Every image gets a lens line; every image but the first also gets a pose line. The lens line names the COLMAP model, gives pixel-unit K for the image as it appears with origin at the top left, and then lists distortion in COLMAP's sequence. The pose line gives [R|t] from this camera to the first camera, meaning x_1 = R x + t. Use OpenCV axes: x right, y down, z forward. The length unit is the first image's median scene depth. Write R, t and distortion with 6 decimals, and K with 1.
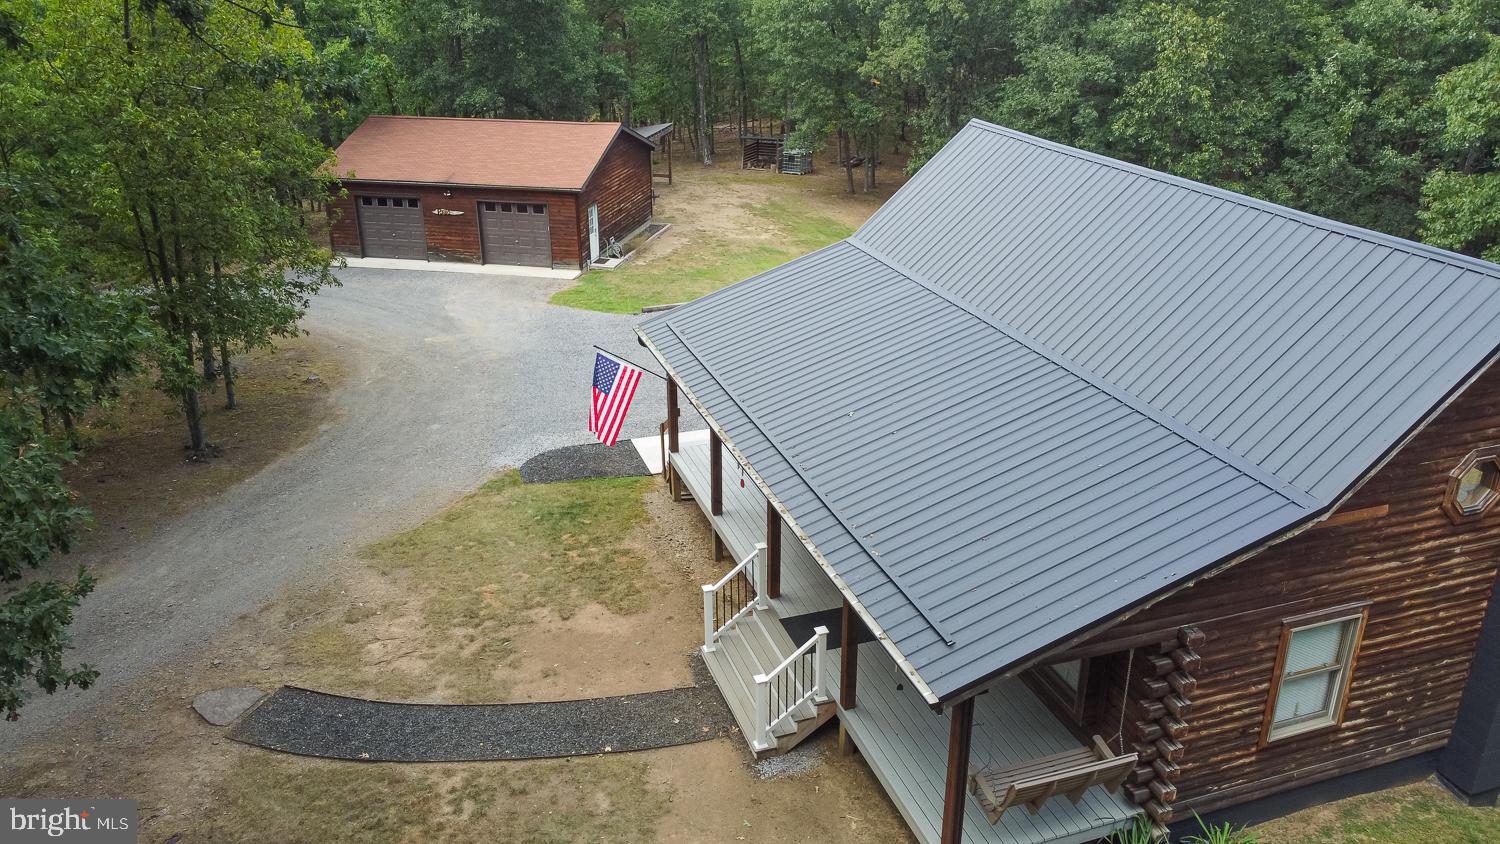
lens RADIAL K [[1123.8, 0, 754.5], [0, 1123.8, 423.5], [0, 0, 1]] dist [-0.010791, 0.003169]
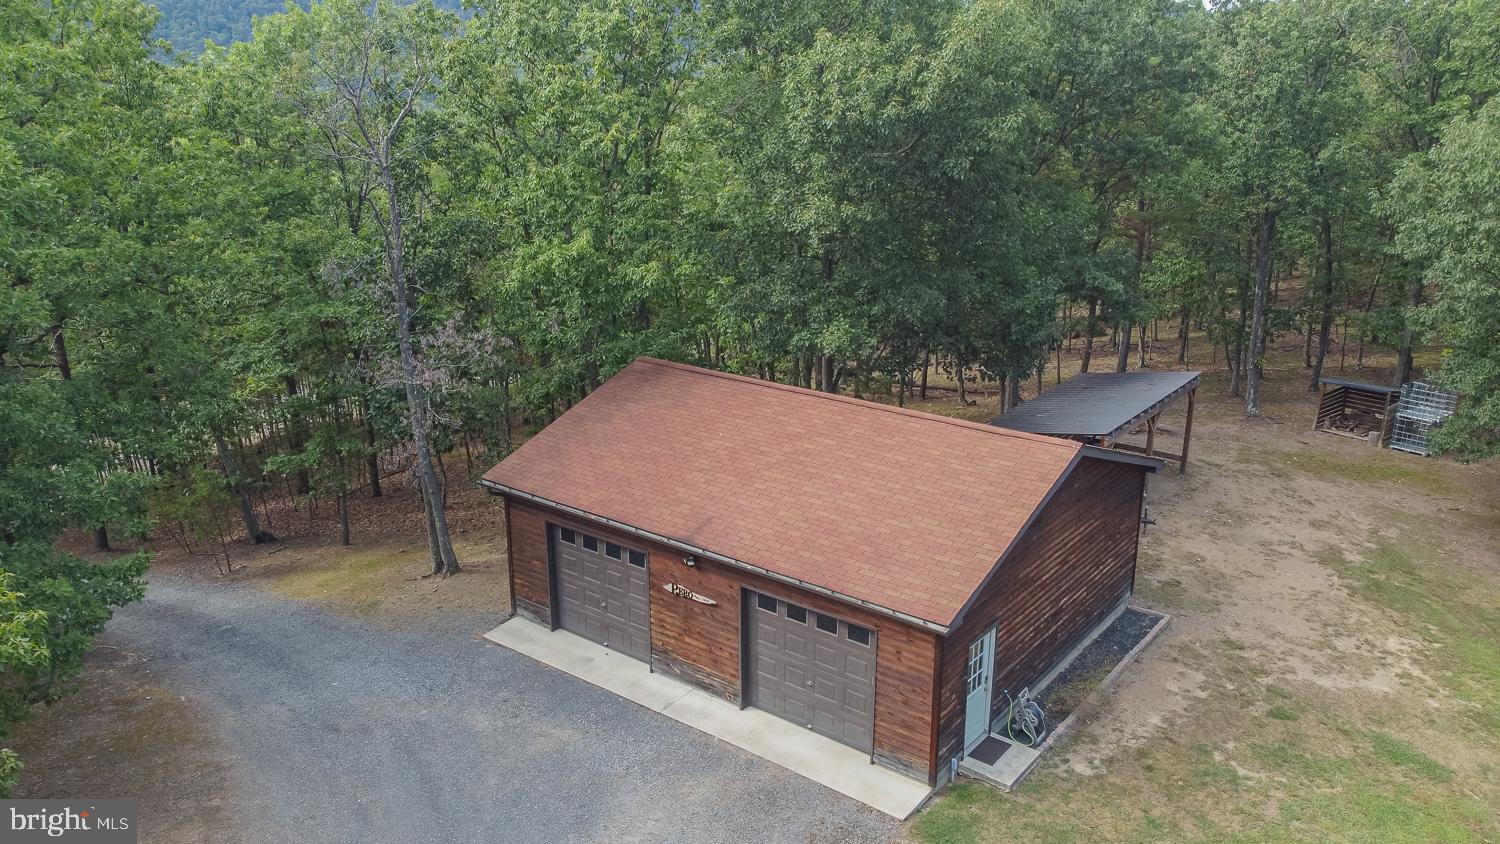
lens RADIAL K [[1123.8, 0, 746.0], [0, 1123.8, 424.7], [0, 0, 1]] dist [-0.010791, 0.003169]
pose [[0.898826, 0.127438, -0.419370, -0.051697], [-0.167770, 0.983963, -0.060572, -0.225741], [0.404926, 0.124802, 0.905792, 0.532516]]
